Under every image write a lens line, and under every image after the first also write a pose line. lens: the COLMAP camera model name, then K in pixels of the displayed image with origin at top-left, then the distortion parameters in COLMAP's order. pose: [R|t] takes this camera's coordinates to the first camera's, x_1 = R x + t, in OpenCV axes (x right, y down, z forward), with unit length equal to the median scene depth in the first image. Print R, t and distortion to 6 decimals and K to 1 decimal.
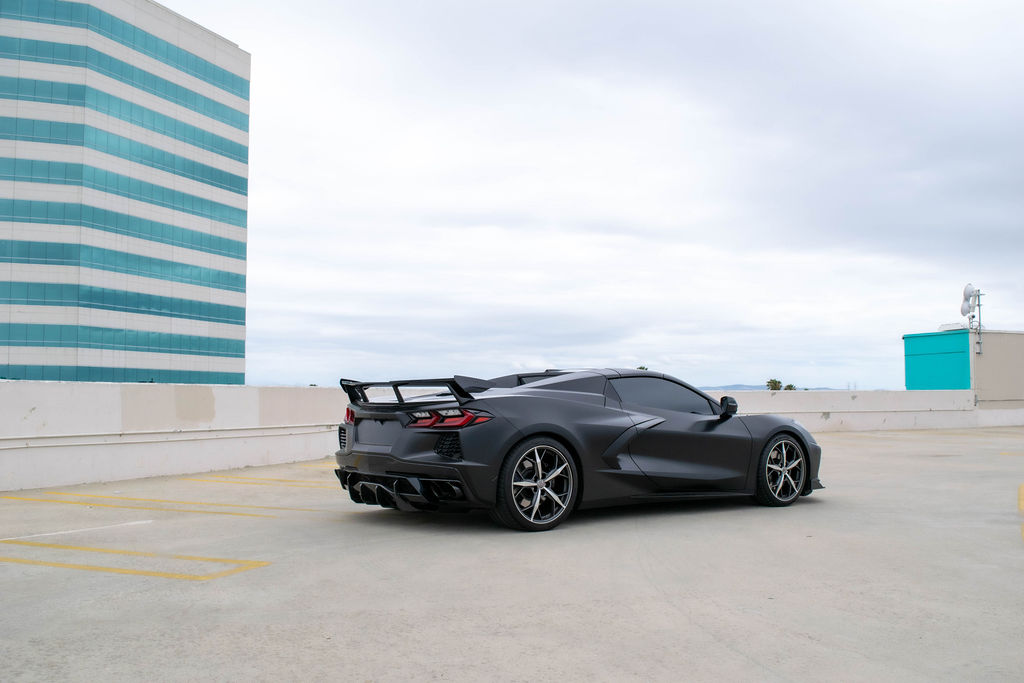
lens RADIAL K [[1023.3, 0, 512.0], [0, 1023.3, 341.5], [0, 0, 1]] dist [-0.111448, -0.001079]
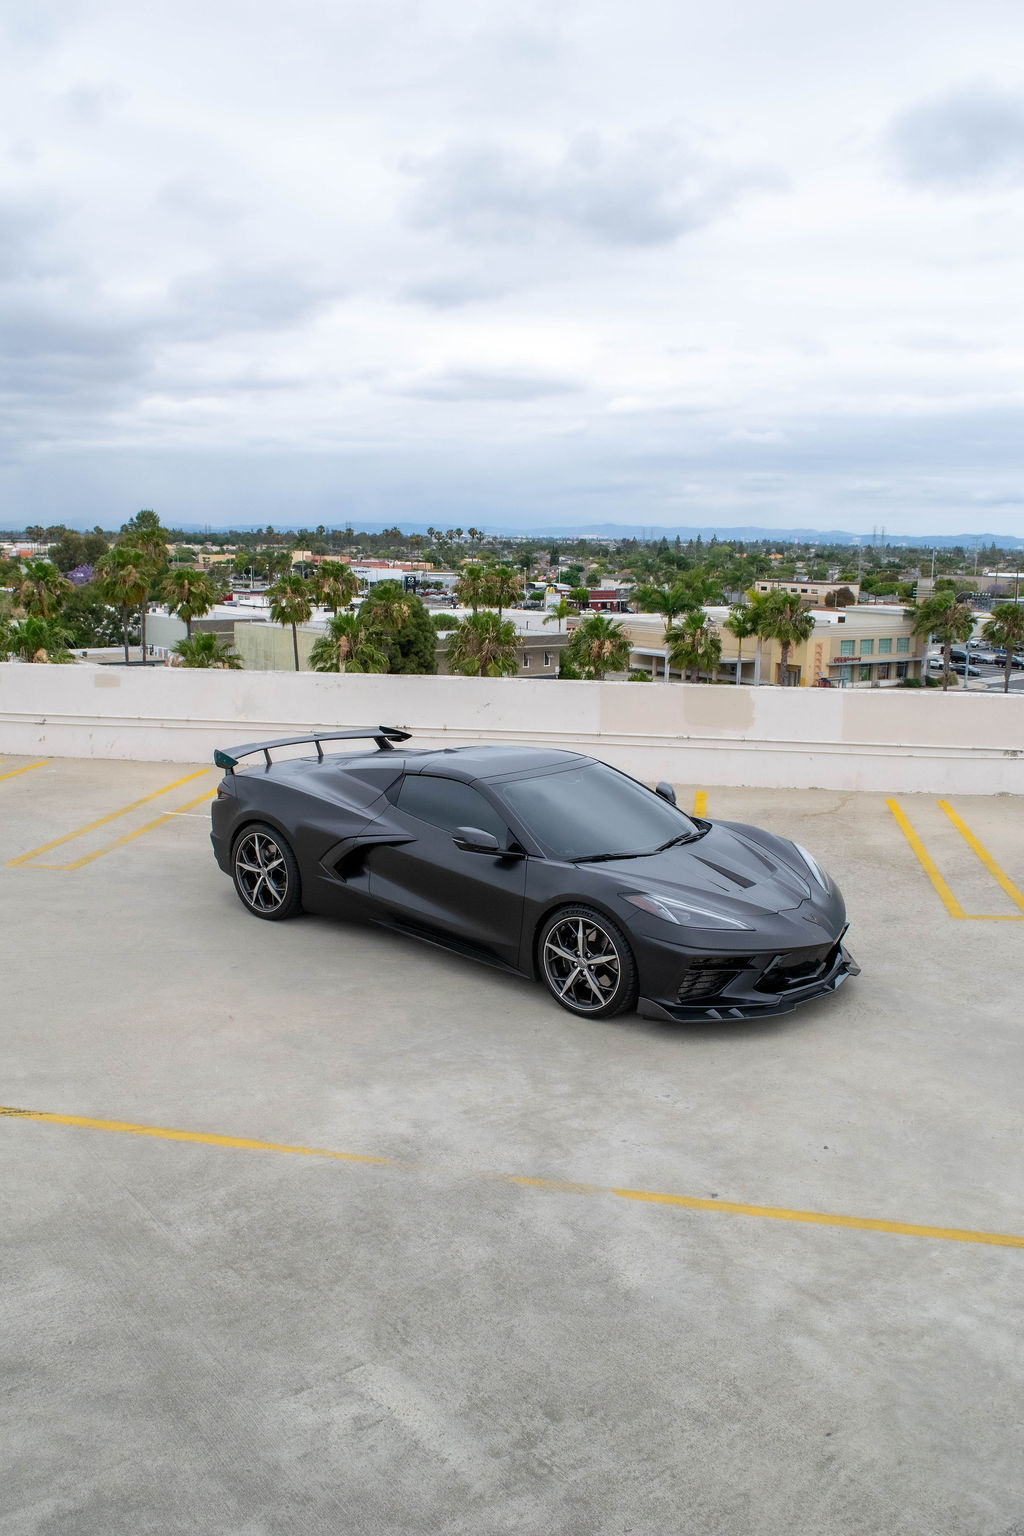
lens RADIAL K [[1301.2, 0, 512.0], [0, 1301.2, 768.0], [0, 0, 1]] dist [-0.085568, 0.011029]
pose [[0.222076, 0.175043, -0.959188, 1.028857], [0.037396, 0.981500, 0.187772, -0.148062], [0.974312, -0.077570, 0.211422, 0.808373]]
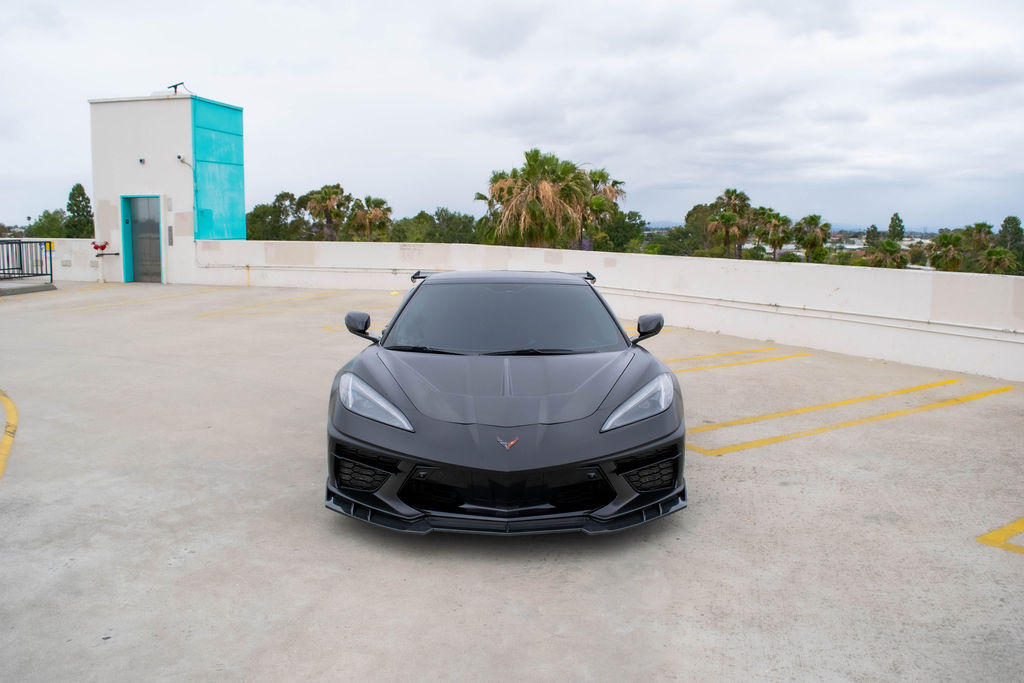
lens RADIAL K [[802.4, 0, 517.8], [0, 802.4, 334.9], [0, 0, 1]] dist [-0.095185, 0.015606]
pose [[-0.588900, 0.103681, -0.801528, 0.623551], [0.035588, 0.994102, 0.102444, 0.010354], [0.807422, 0.031804, -0.589116, 1.418718]]
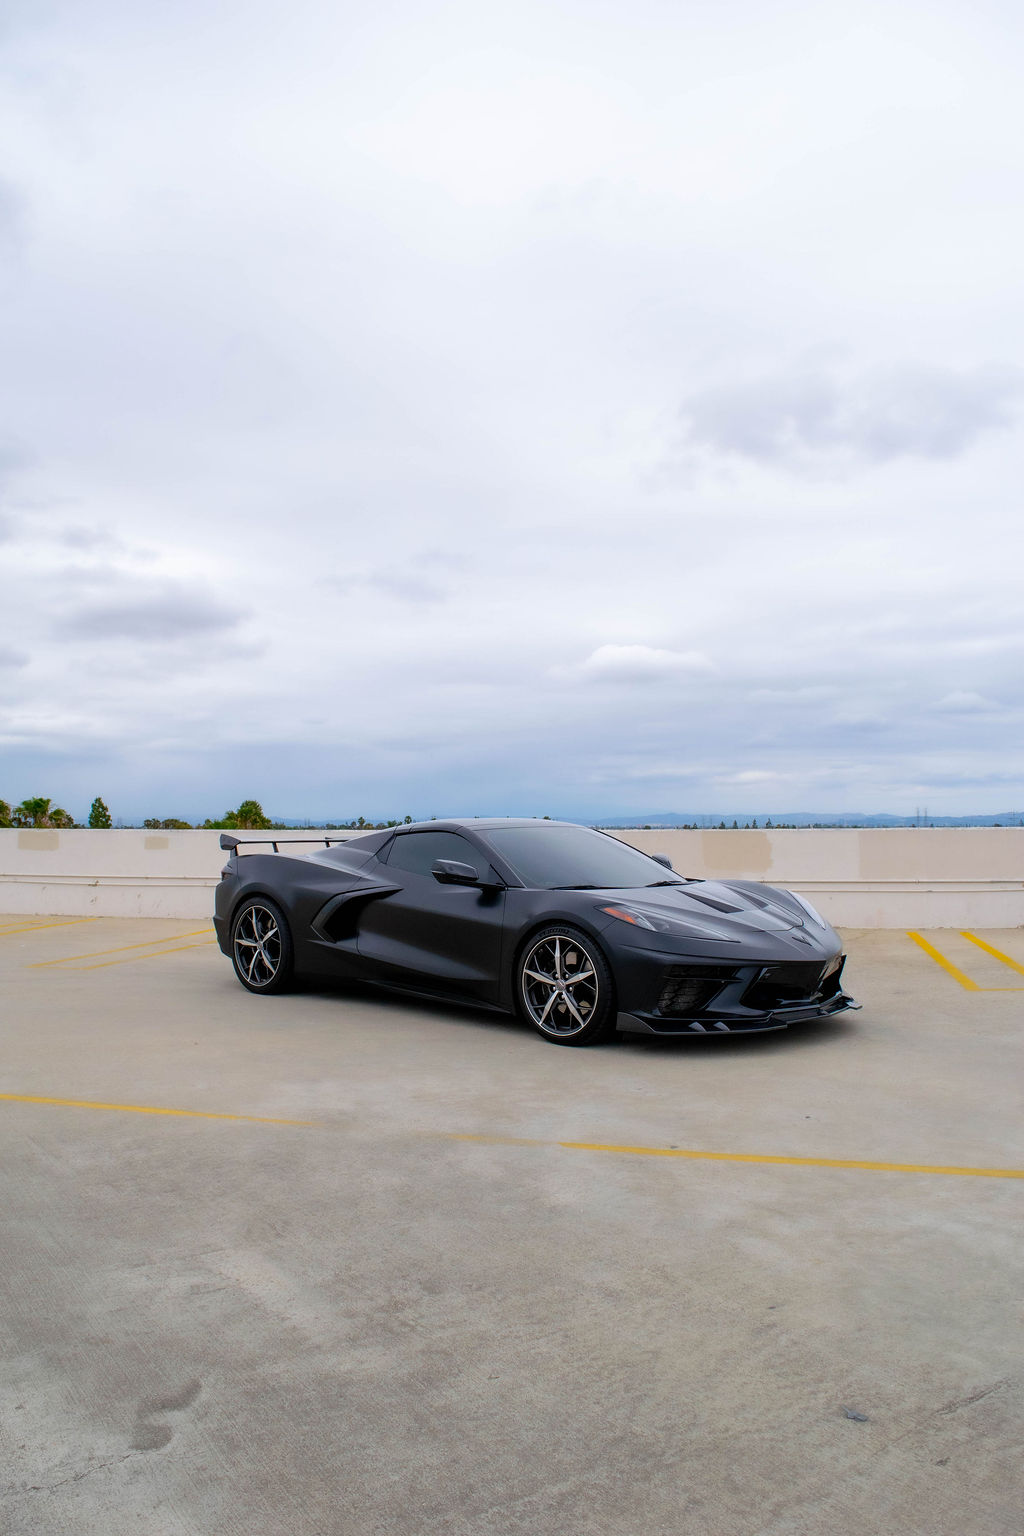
lens RADIAL K [[1203.6, 0, 512.0], [0, 1203.6, 768.0], [0, 0, 1]] dist [-0.095185, 0.015606]
pose [[0.164696, -0.047426, -0.985204, 0.987688], [0.056282, 0.997668, -0.038618, 0.024214], [0.984737, -0.049089, 0.166981, 0.872309]]
